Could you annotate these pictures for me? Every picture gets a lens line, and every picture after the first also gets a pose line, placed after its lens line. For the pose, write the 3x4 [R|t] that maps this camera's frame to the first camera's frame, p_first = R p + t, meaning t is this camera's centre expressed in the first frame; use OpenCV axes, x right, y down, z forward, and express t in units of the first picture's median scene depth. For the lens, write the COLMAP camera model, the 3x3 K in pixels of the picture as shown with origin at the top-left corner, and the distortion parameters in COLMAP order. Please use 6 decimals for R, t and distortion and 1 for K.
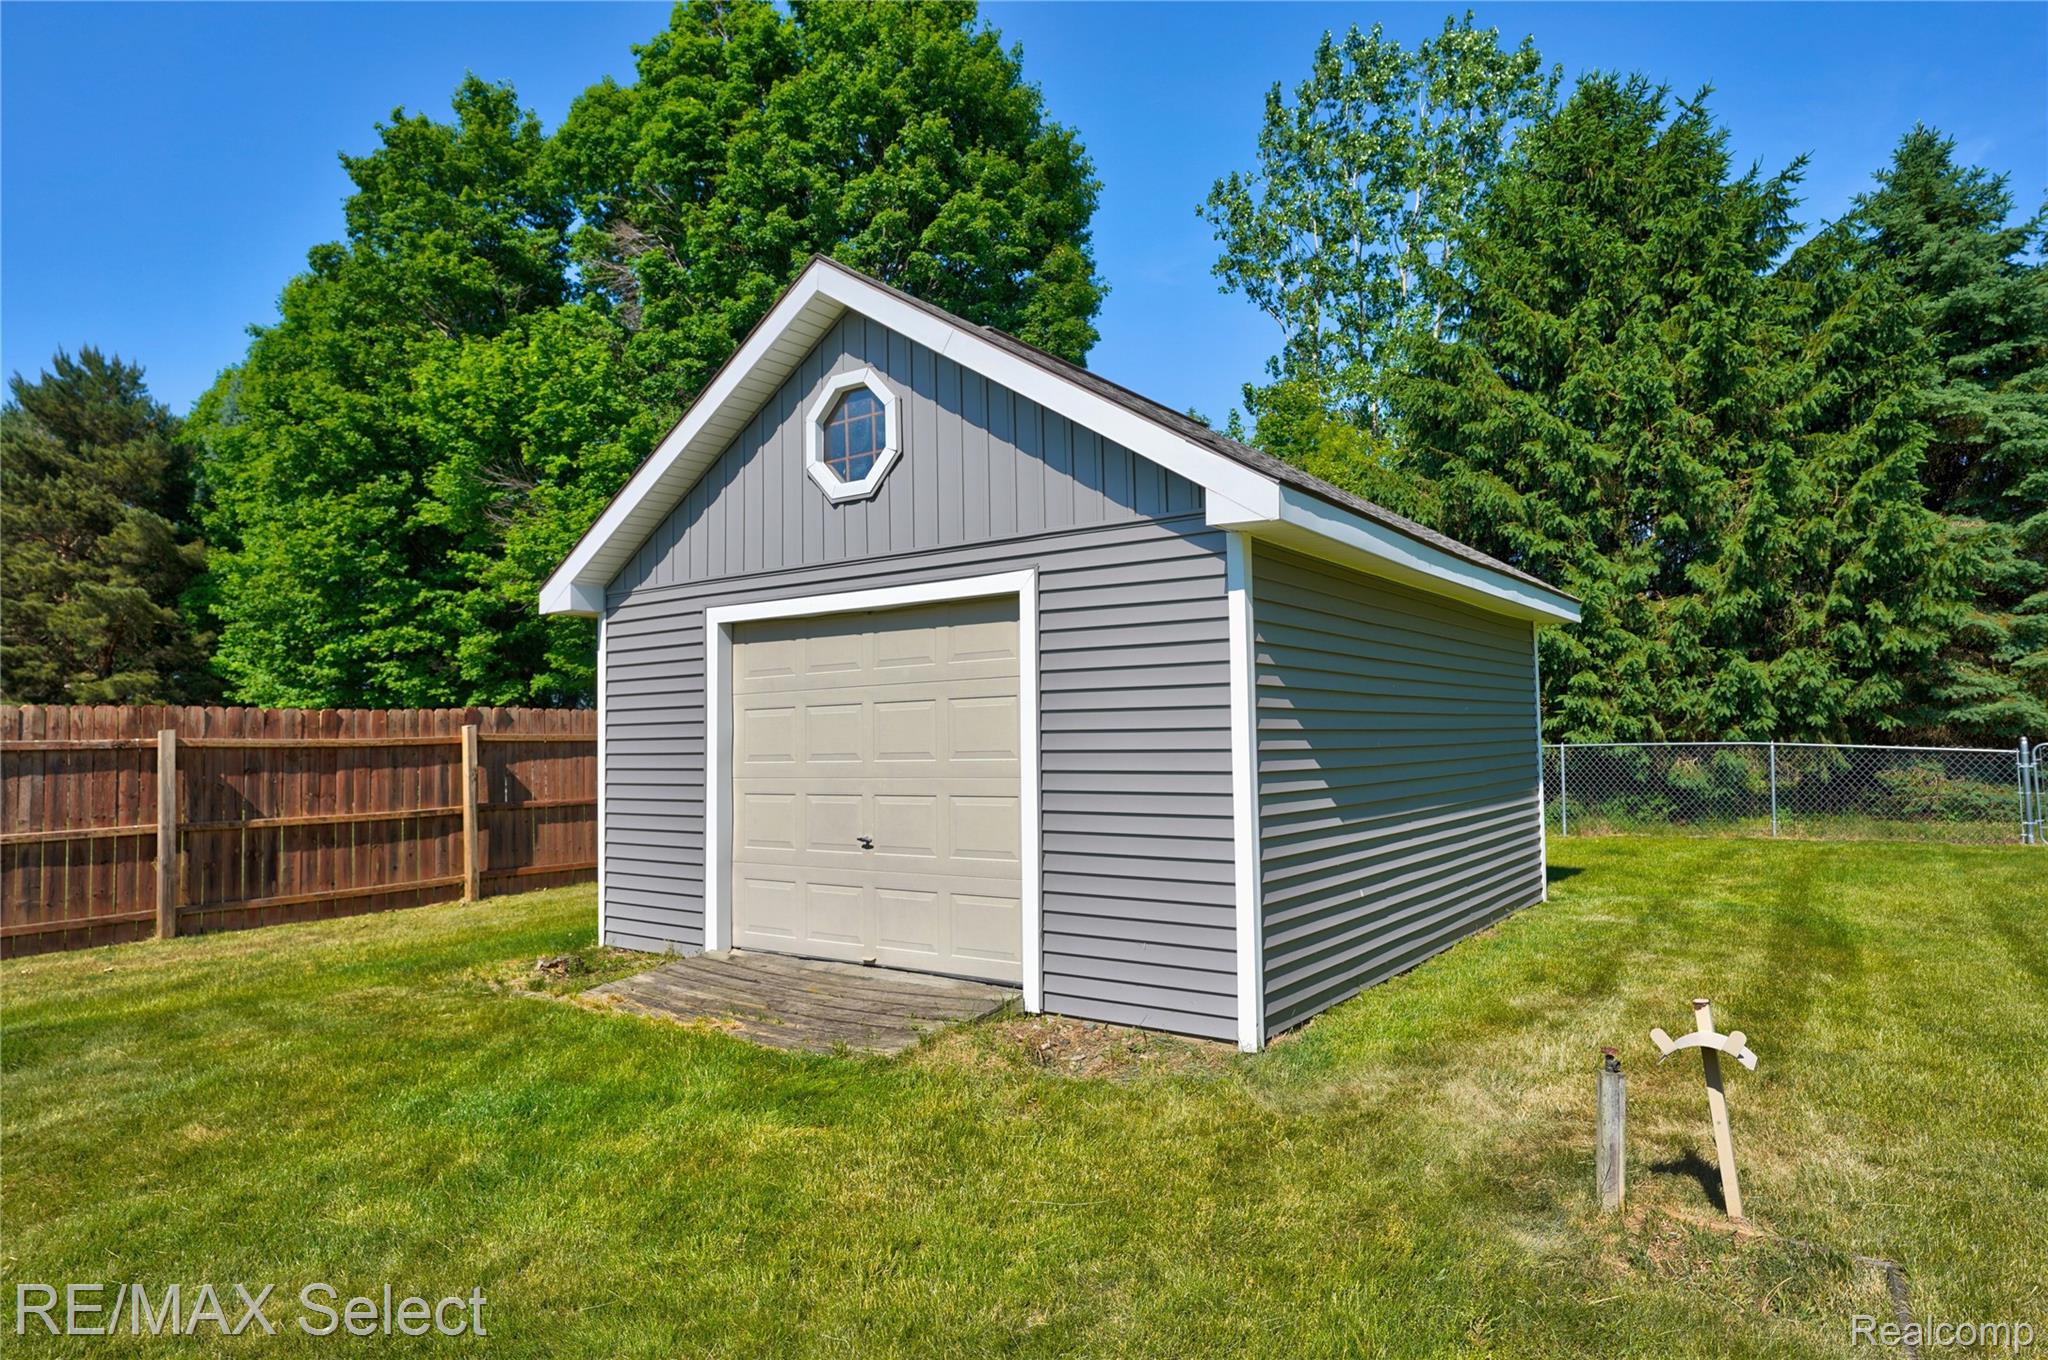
lens RADIAL K [[1208.2, 0, 1024.0], [0, 1208.2, 680.0], [0, 0, 1]] dist [-0.009585, 0.001660]
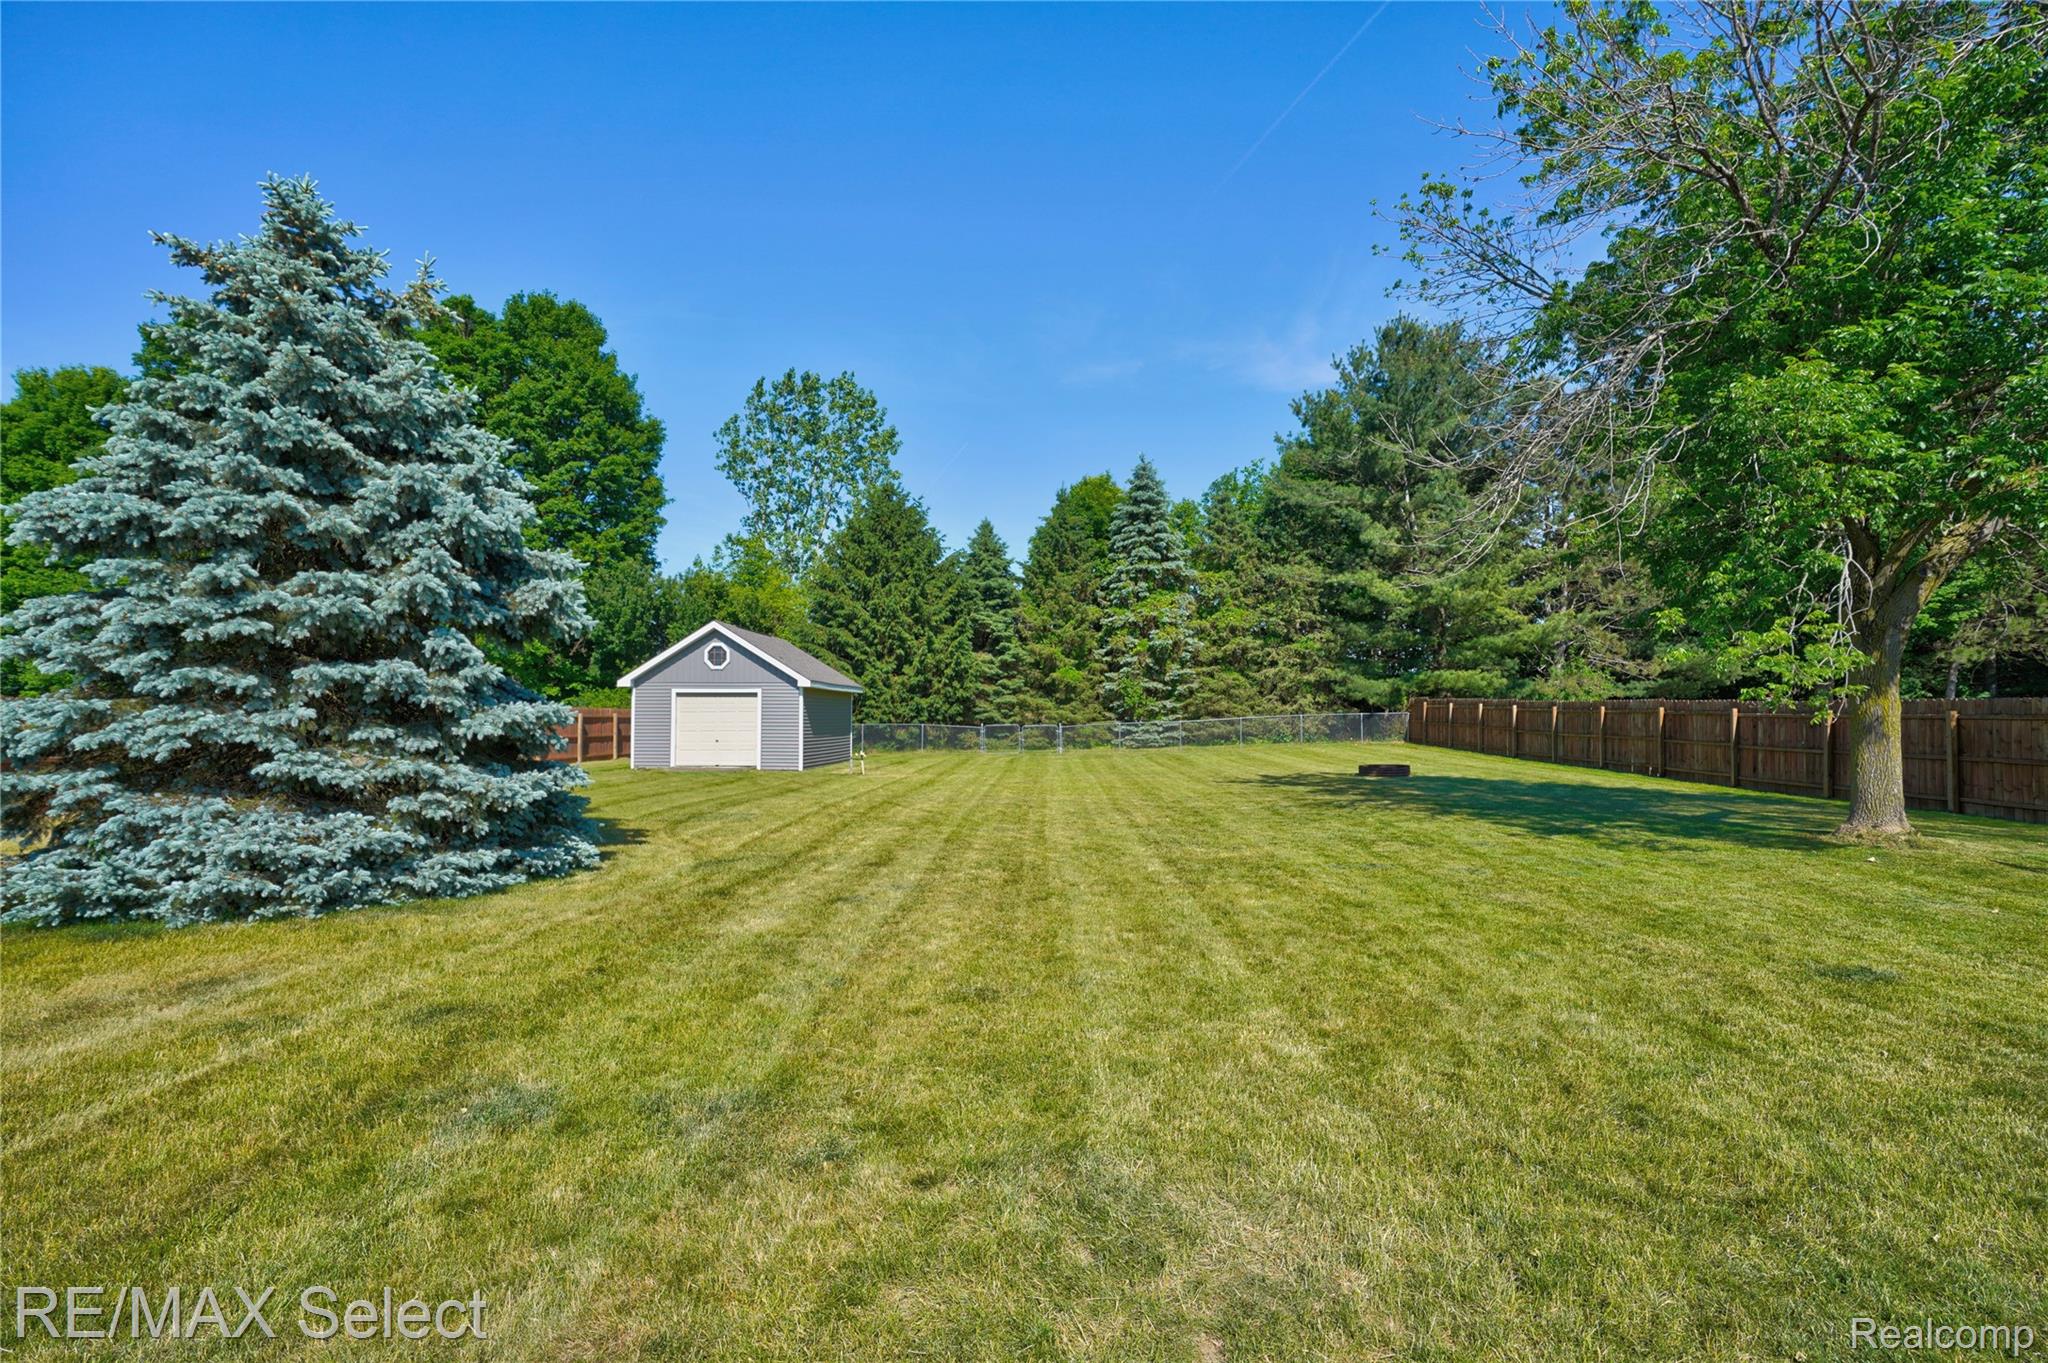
lens RADIAL K [[954.7, 0, 1020.4], [0, 954.7, 675.9], [0, 0, 1]] dist [-0.062814, 0.023902]
pose [[0.848570, 0.040420, 0.527536, -0.471886], [-0.041918, 0.999079, -0.009123, -0.060630], [-0.527419, -0.014372, 0.849484, -1.208108]]
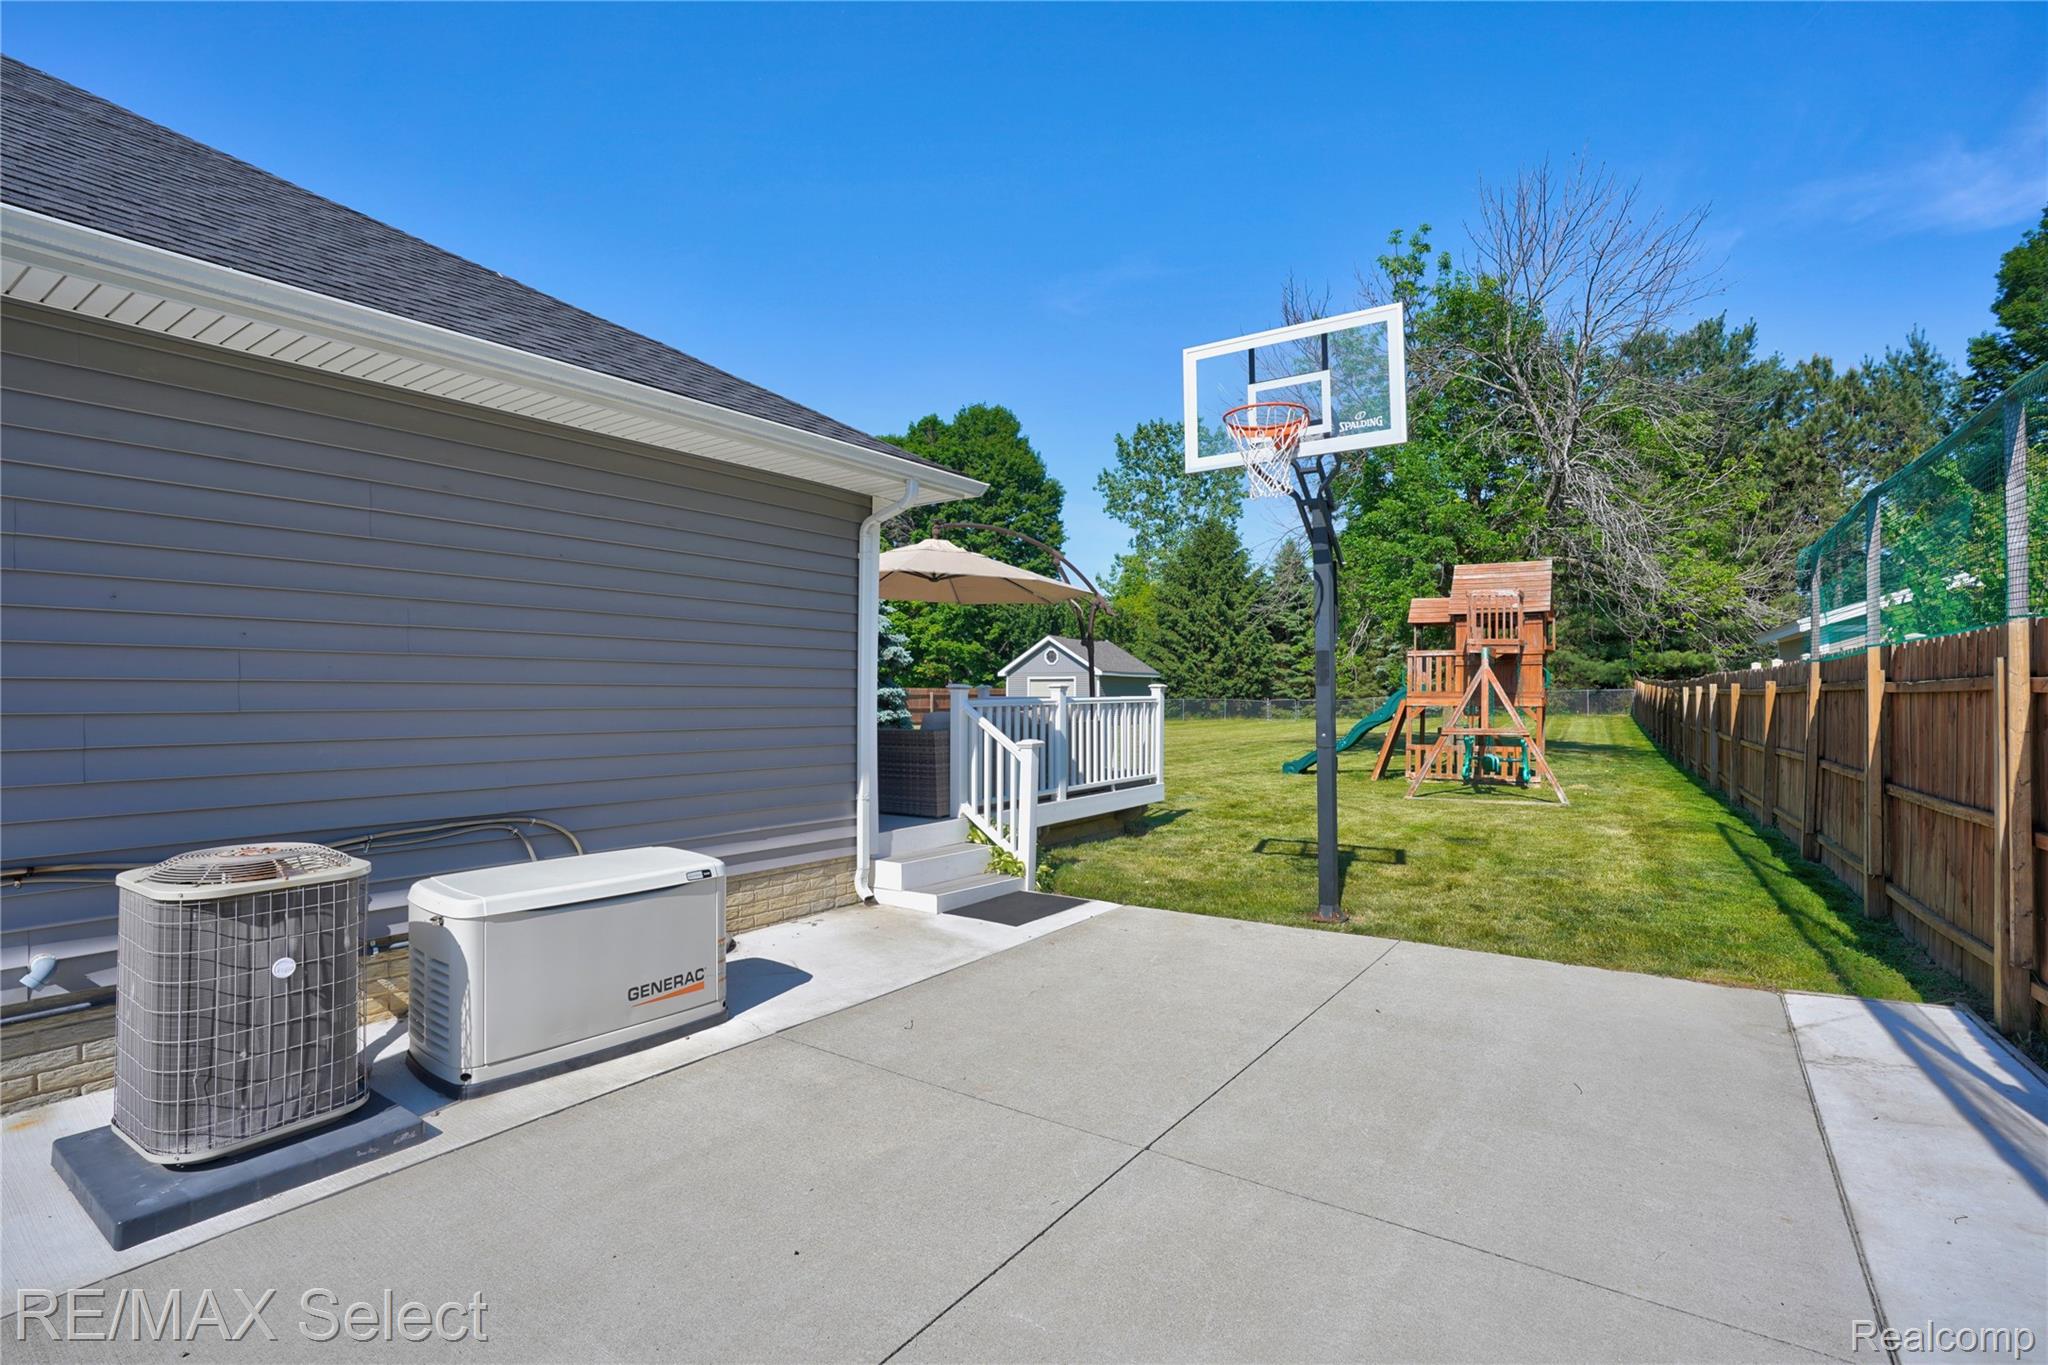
lens RADIAL K [[954.7, 0, 1020.4], [0, 954.7, 676.9], [0, 0, 1]] dist [-0.062814, 0.023902]
pose [[0.998176, 0.018785, 0.057370, -0.298417], [-0.020633, 0.999282, 0.031788, -0.114224], [-0.056731, -0.032914, 0.997847, -2.224055]]
